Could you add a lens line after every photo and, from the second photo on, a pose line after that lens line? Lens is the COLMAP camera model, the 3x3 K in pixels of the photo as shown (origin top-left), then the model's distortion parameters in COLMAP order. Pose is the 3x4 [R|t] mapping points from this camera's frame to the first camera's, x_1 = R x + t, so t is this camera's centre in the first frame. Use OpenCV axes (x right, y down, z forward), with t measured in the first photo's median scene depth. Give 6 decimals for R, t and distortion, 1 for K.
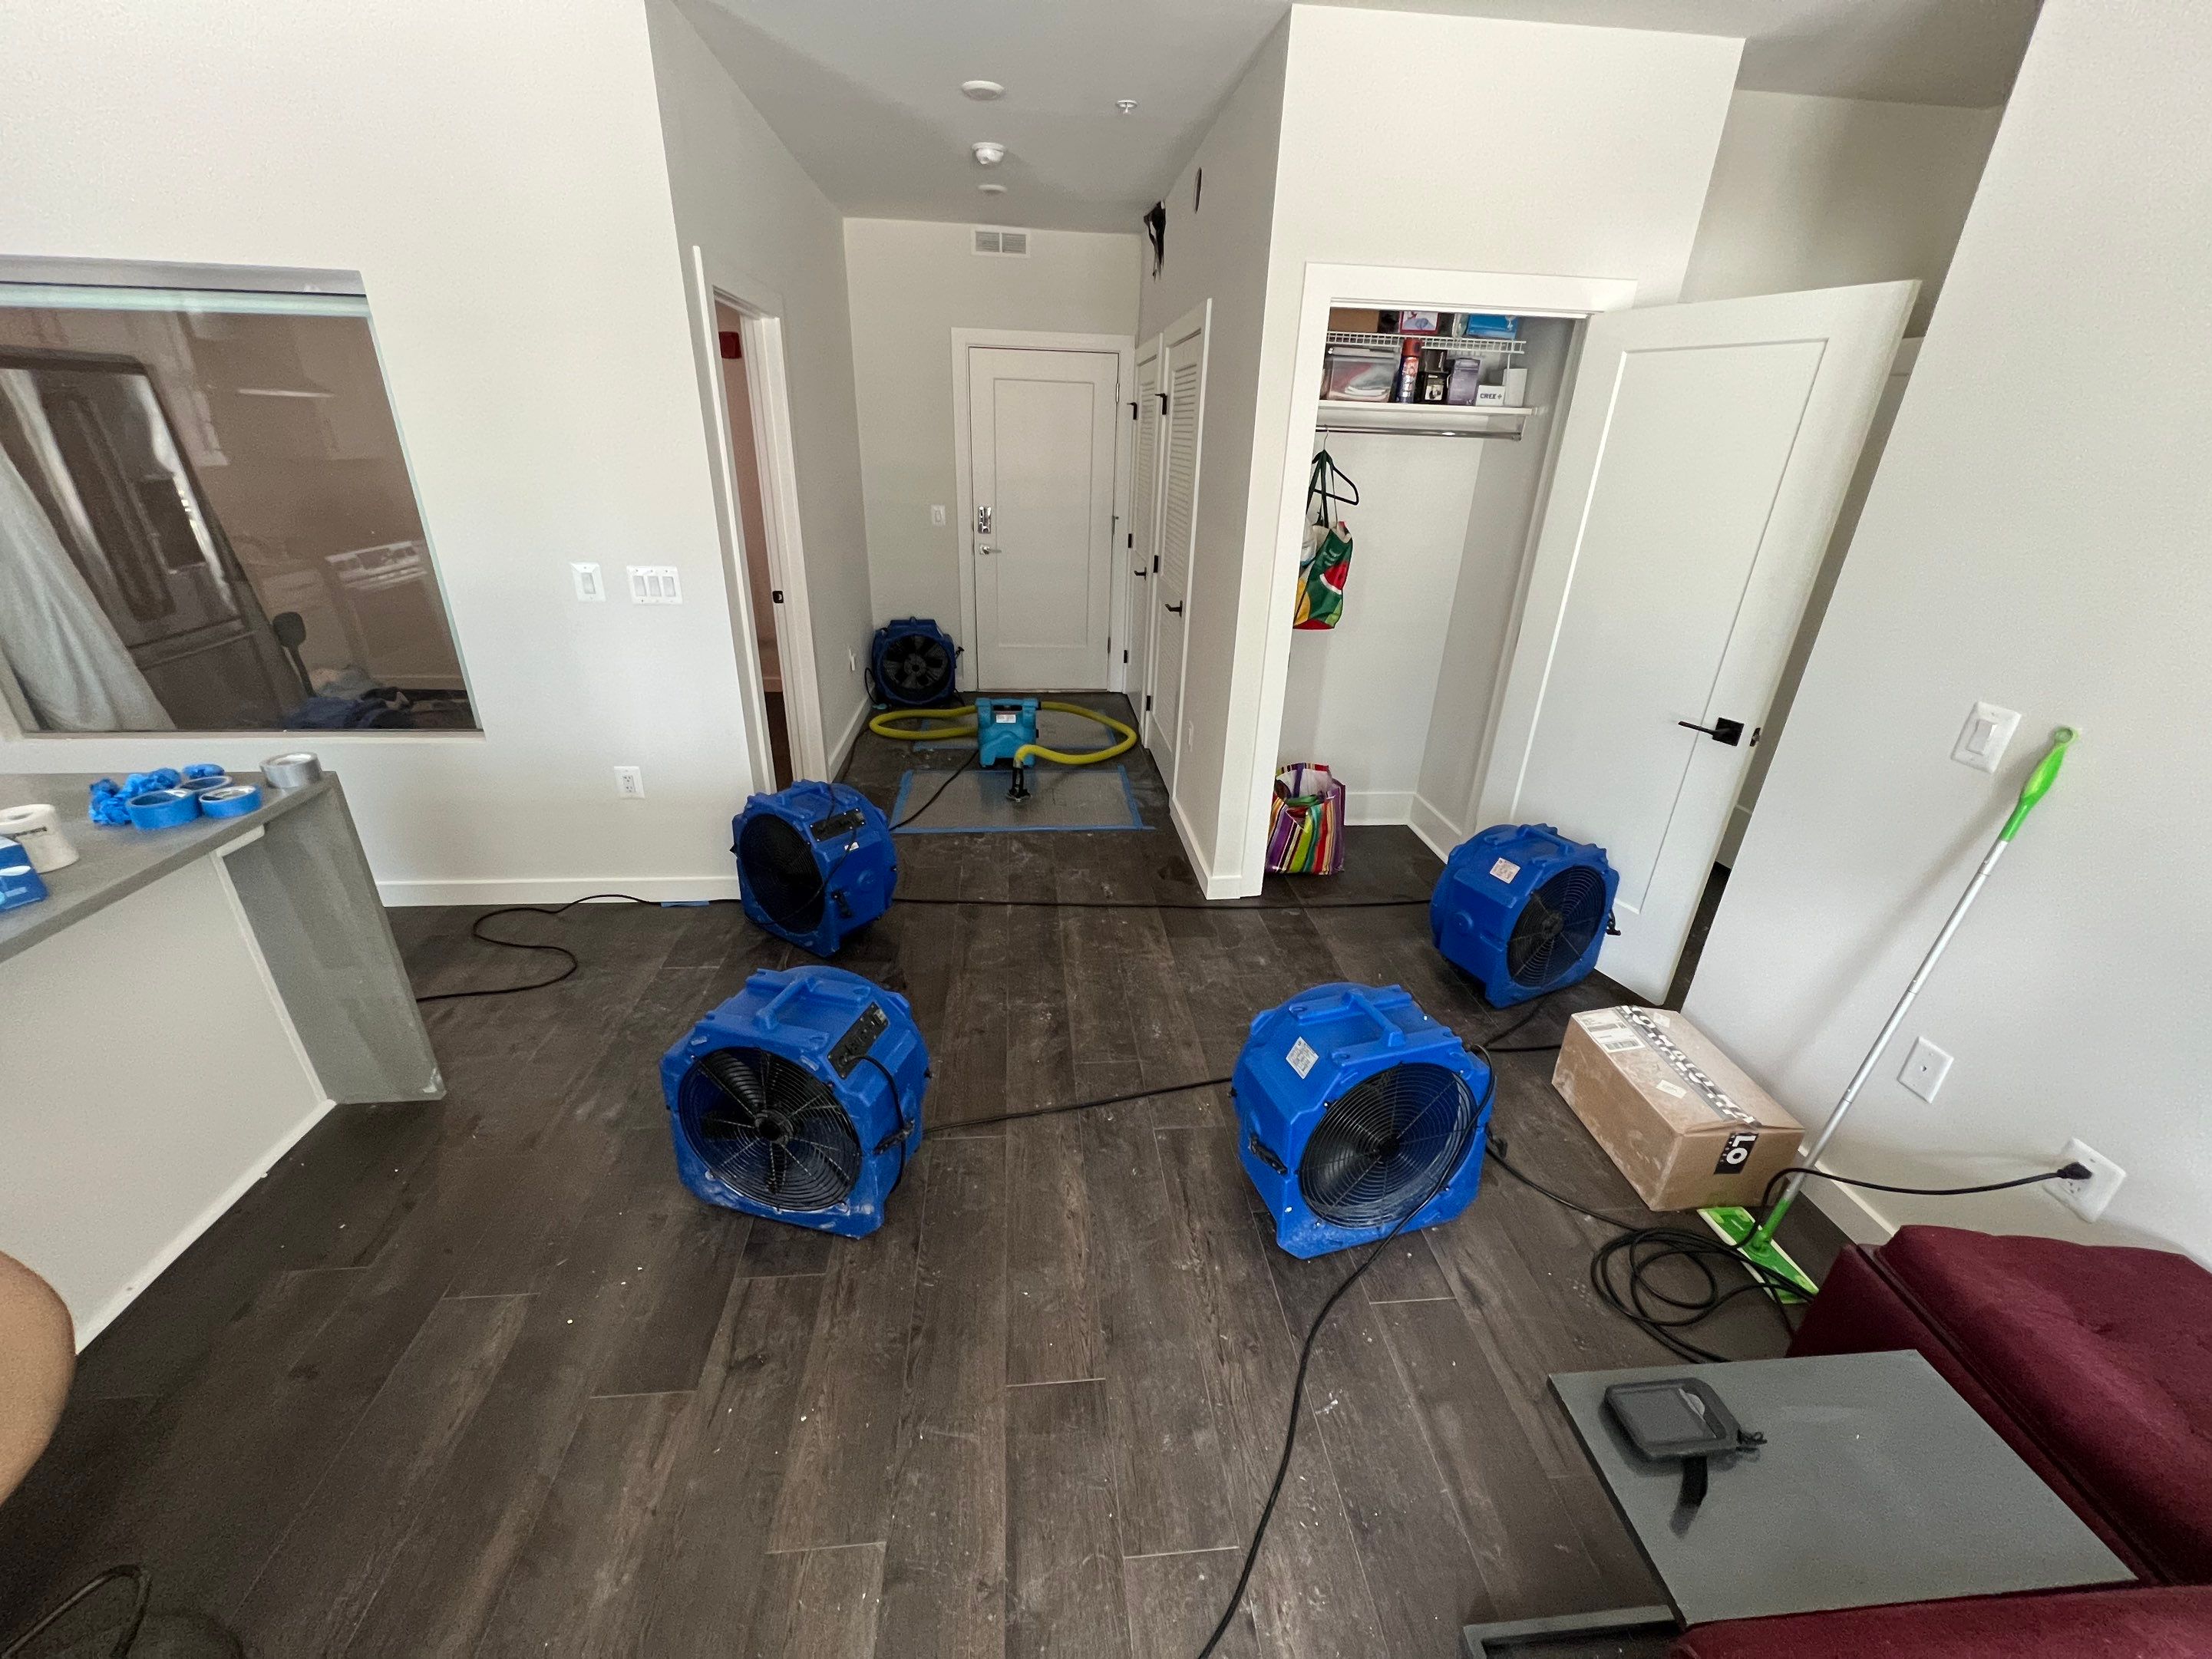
lens RADIAL K [[887.9, 0, 1106.0], [0, 887.9, 829.5], [0, 0, 1]] dist [-0.000262, -0.000025]
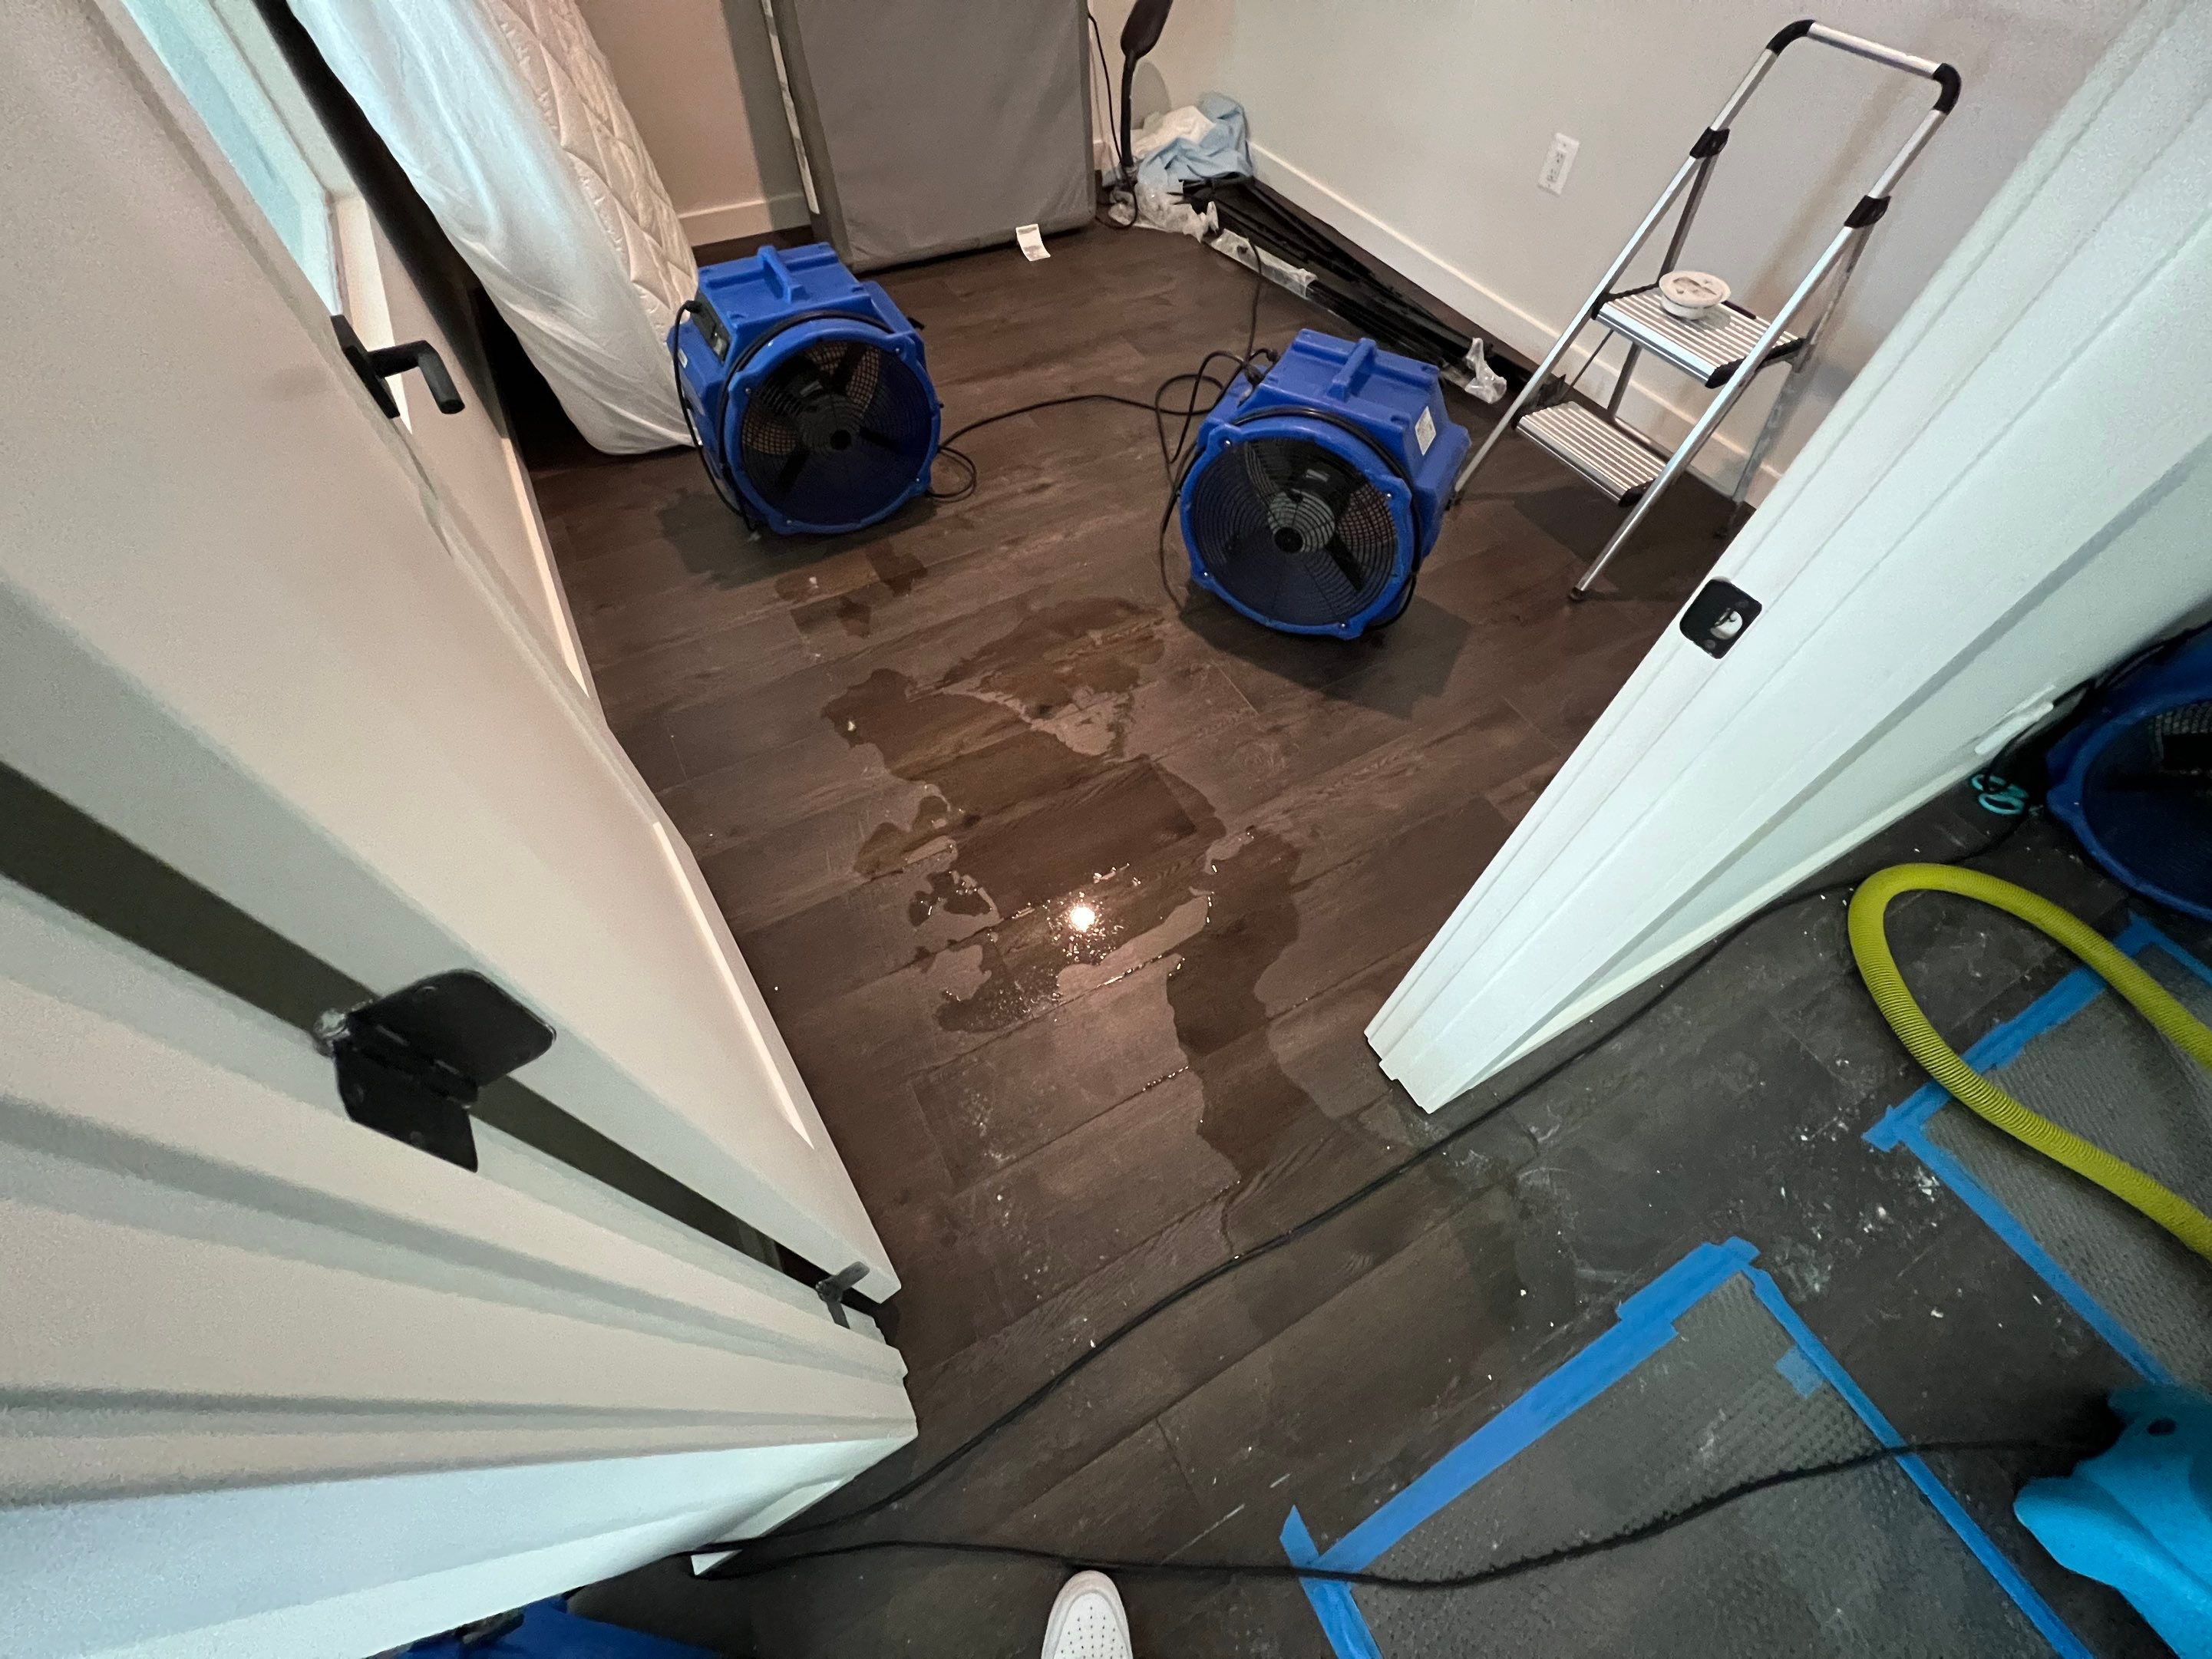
lens RADIAL K [[864.4, 0, 1106.0], [0, 864.4, 829.5], [0, 0, 1]] dist [0.000365, -0.000059]
pose [[0.402758, 0.747862, -0.527720, -0.252560], [-0.401086, 0.662450, 0.632685, -0.241206], [0.822749, -0.043158, 0.566764, 0.681959]]
